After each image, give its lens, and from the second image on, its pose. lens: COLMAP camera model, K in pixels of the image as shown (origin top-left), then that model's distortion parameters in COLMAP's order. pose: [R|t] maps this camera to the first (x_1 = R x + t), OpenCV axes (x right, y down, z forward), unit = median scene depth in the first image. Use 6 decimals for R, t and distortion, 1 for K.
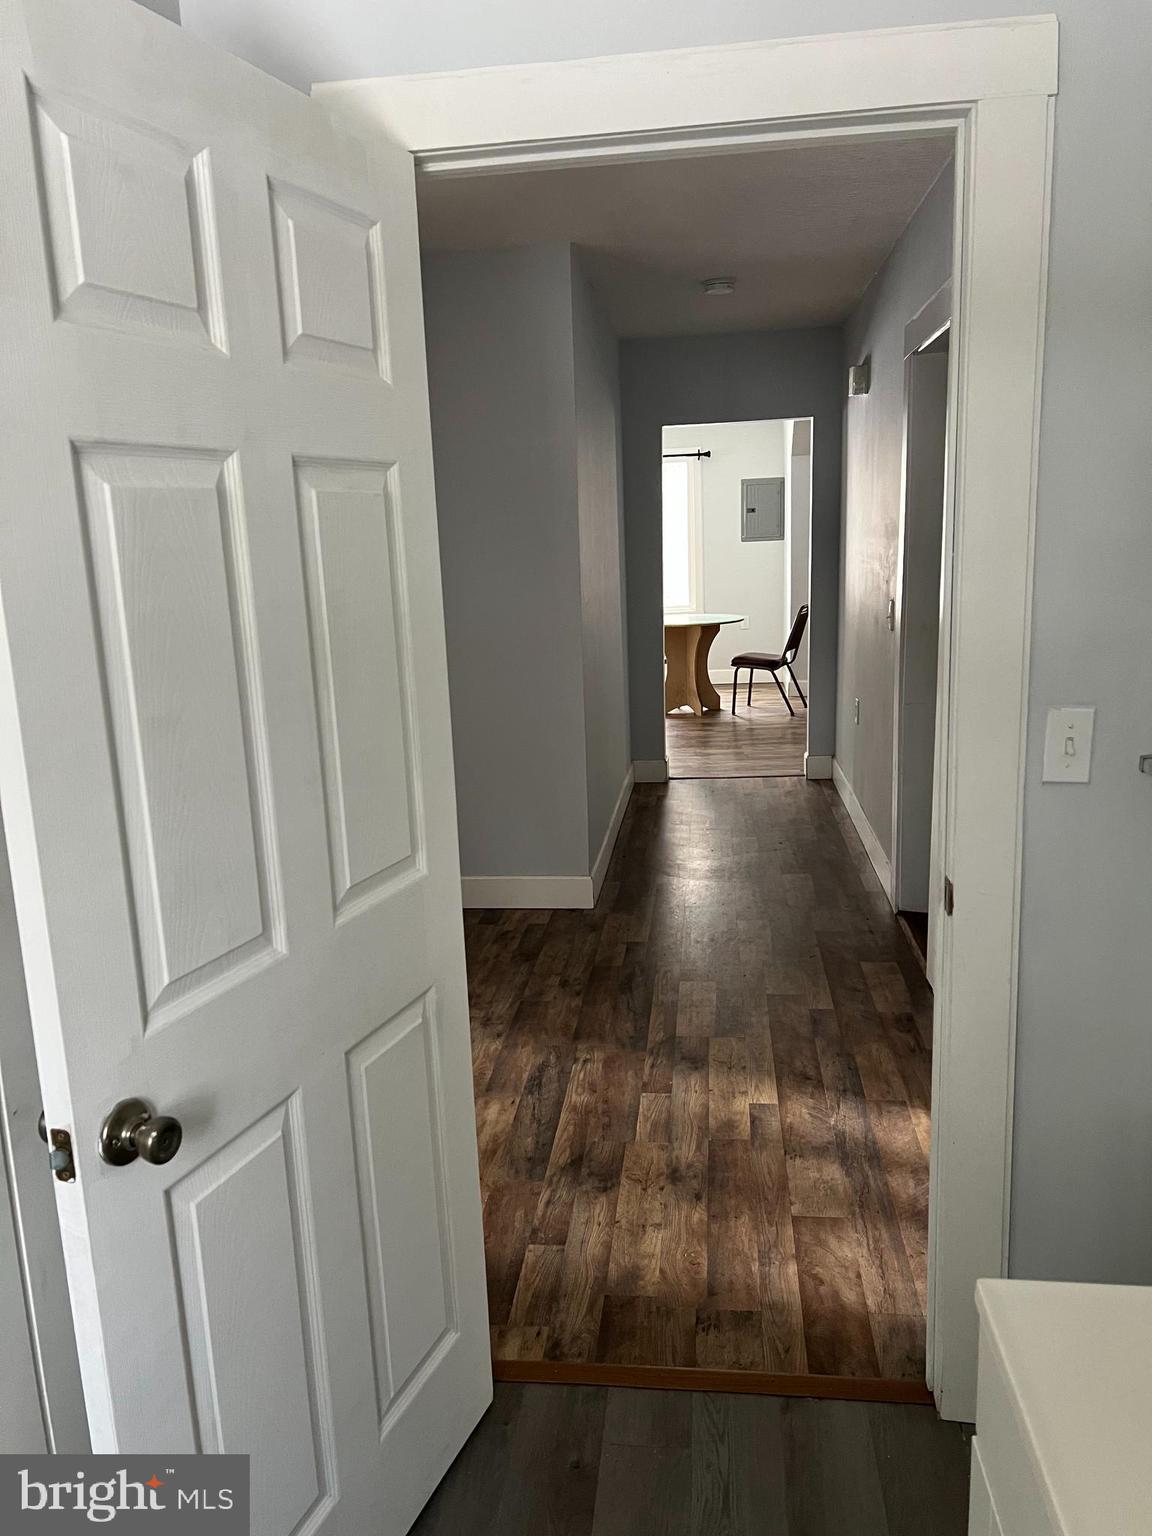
lens RADIAL K [[1153.6, 0, 572.7], [0, 1153.6, 770.3], [0, 0, 1]] dist [0.072828, -0.076554]
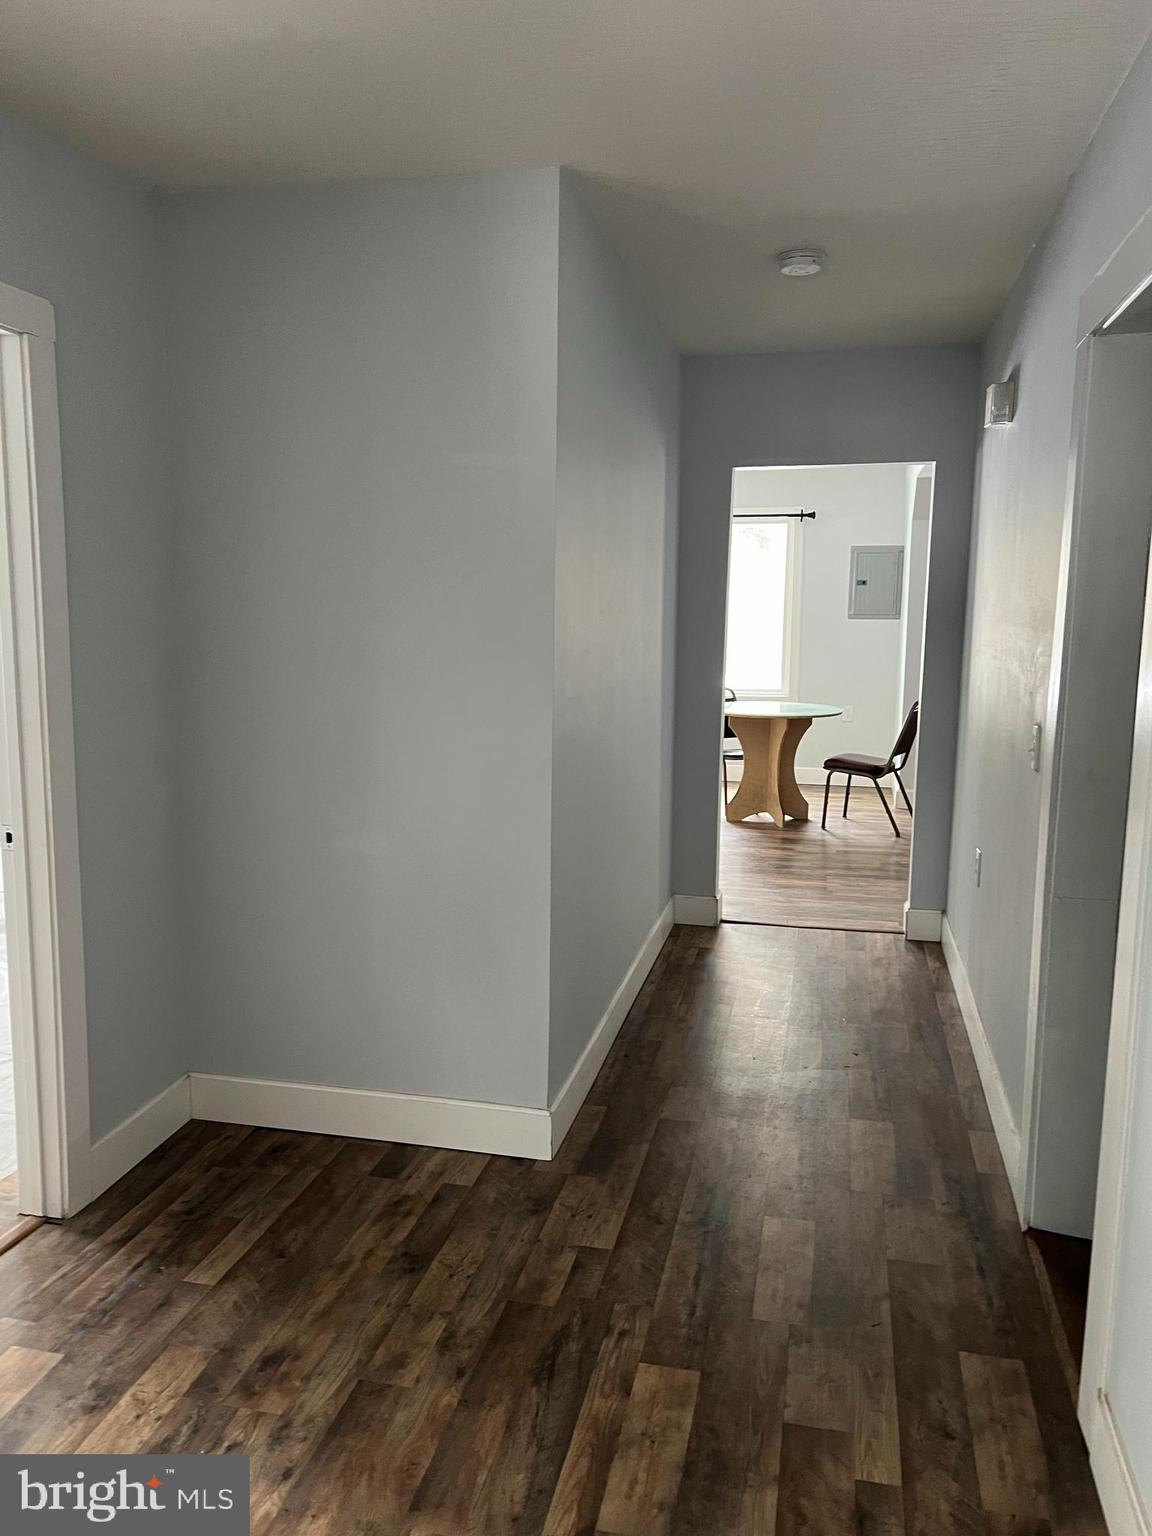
lens RADIAL K [[1153.6, 0, 573.5], [0, 1153.6, 753.4], [0, 0, 1]] dist [0.072828, -0.076554]
pose [[0.992848, 0.062730, -0.101573, 0.073737], [-0.069434, 0.995540, -0.063864, -0.061492], [0.097114, 0.070460, 0.992776, 0.287595]]
